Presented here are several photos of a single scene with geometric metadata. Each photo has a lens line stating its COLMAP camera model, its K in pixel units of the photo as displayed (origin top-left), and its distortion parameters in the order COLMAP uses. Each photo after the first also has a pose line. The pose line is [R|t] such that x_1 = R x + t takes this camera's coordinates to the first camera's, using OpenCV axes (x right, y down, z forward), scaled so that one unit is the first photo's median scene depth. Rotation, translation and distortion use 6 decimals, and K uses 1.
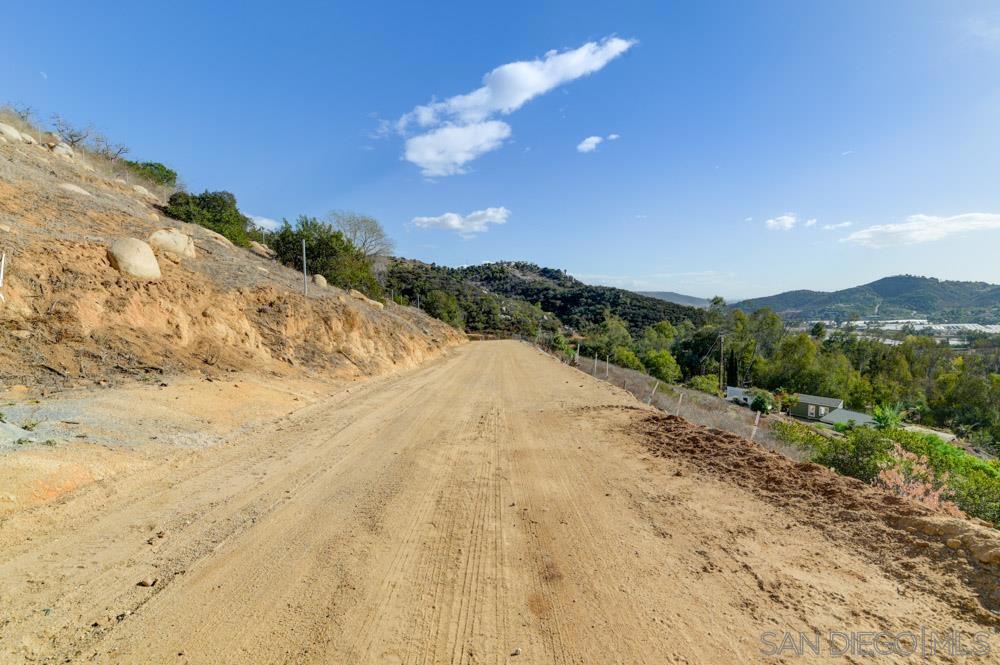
lens RADIAL K [[450.9, 0, 500.0], [0, 450.9, 332.5], [0, 0, 1]] dist [0.001737, -0.008398]
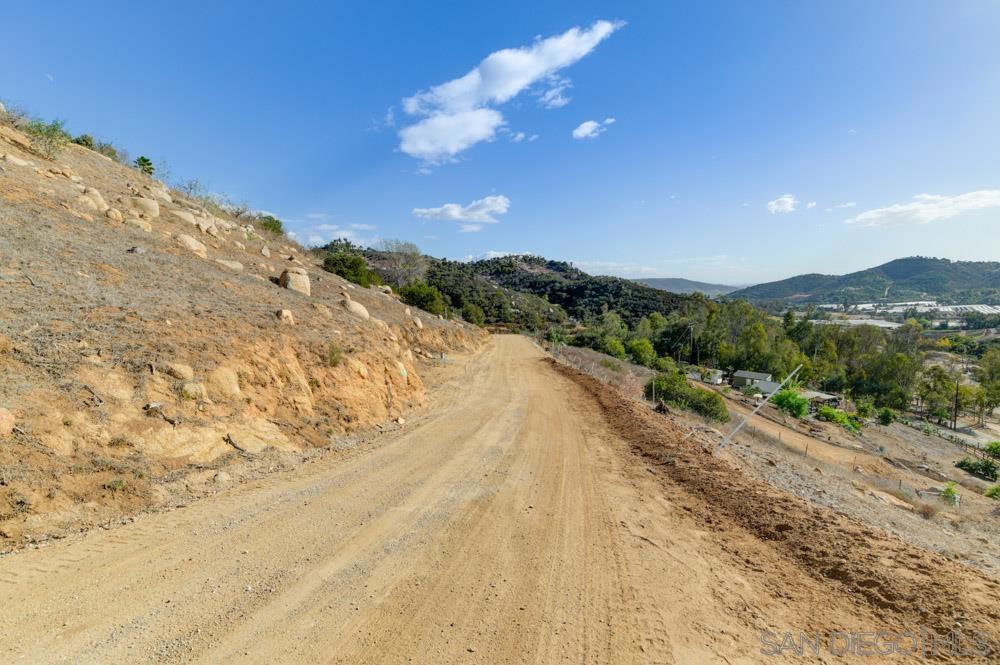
lens RADIAL K [[450.9, 0, 500.0], [0, 450.9, 332.5], [0, 0, 1]] dist [0.001737, -0.008398]
pose [[0.999569, -0.020265, -0.021218, -0.001114], [0.020725, 0.999550, 0.021688, -0.003265], [0.020769, -0.022118, 0.999540, -0.059601]]
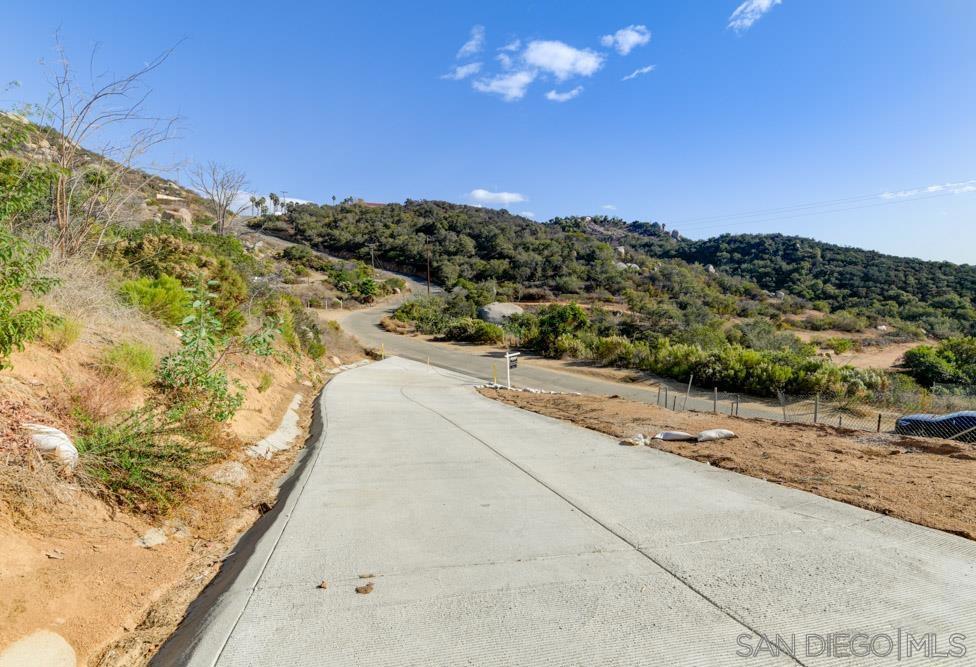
lens RADIAL K [[452.0, 0, 488.0], [0, 452.0, 333.5], [0, 0, 1]] dist [-0.003457, -0.000979]
pose [[0.989346, 0.009625, -0.145264, -0.033458], [-0.003453, 0.999083, 0.042680, 0.007201], [0.145542, -0.041723, 0.988472, 0.305746]]
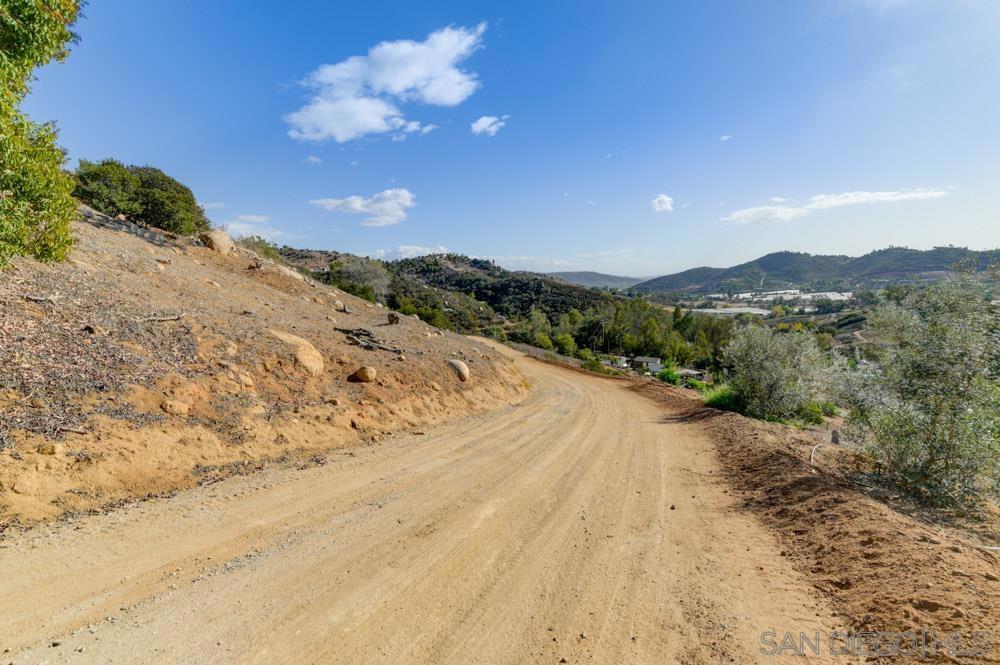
lens RADIAL K [[450.2, 0, 503.3], [0, 450.2, 335.1], [0, 0, 1]] dist [0.001100, -0.005511]
pose [[0.985422, -0.055252, 0.160907, -0.022655], [0.048278, 0.997731, 0.046936, -0.009571], [-0.163135, -0.038484, 0.985853, -0.113209]]
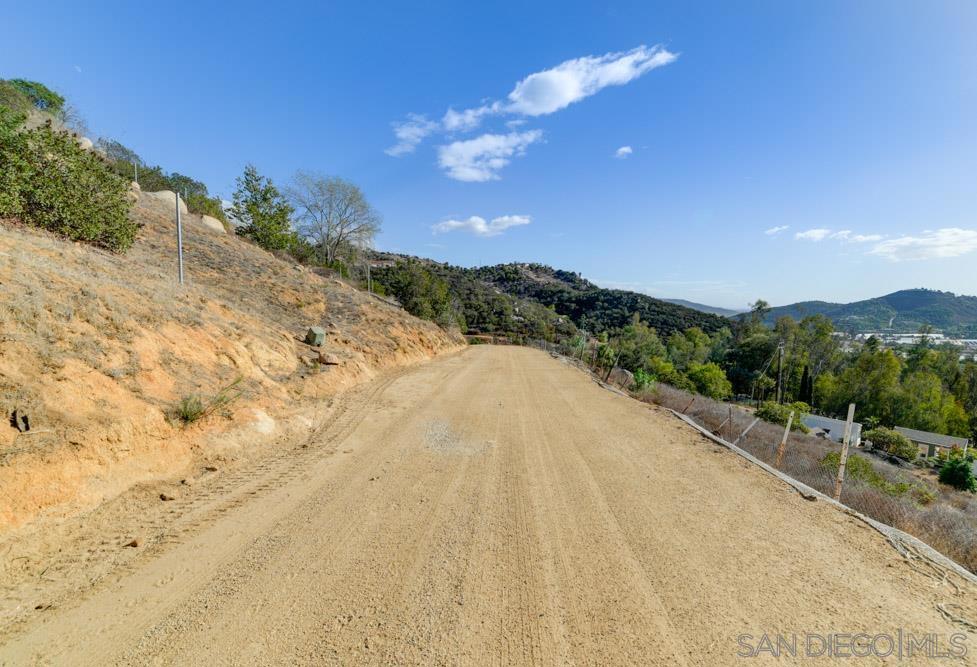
lens RADIAL K [[441.8, 0, 503.0], [0, 441.8, 337.0], [0, 0, 1]] dist [-0.009034, -0.001003]
pose [[0.999375, 0.029442, -0.019548, -0.000276], [-0.029329, 0.999551, 0.006052, -0.000380], [0.019717, -0.005475, 0.999791, 0.045503]]
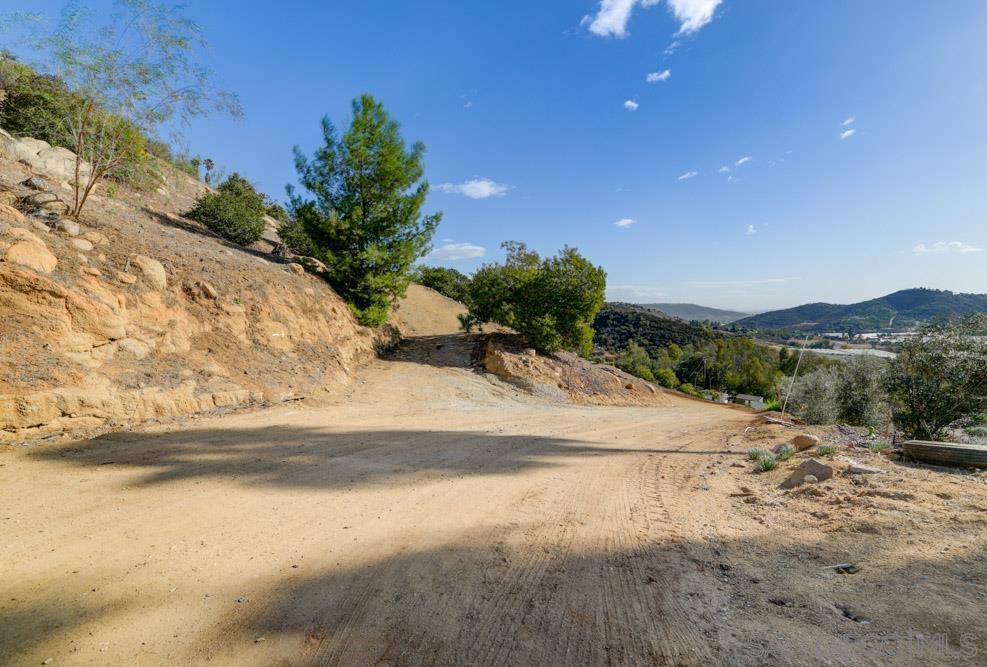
lens RADIAL K [[445.0, 0, 512.0], [0, 445.0, 336.4], [0, 0, 1]] dist [0.010610, -0.013507]
pose [[0.999750, -0.003331, -0.022132, -0.040038], [0.002966, 0.999859, -0.016504, -0.012758], [0.022184, 0.016435, 0.999619, -0.150986]]
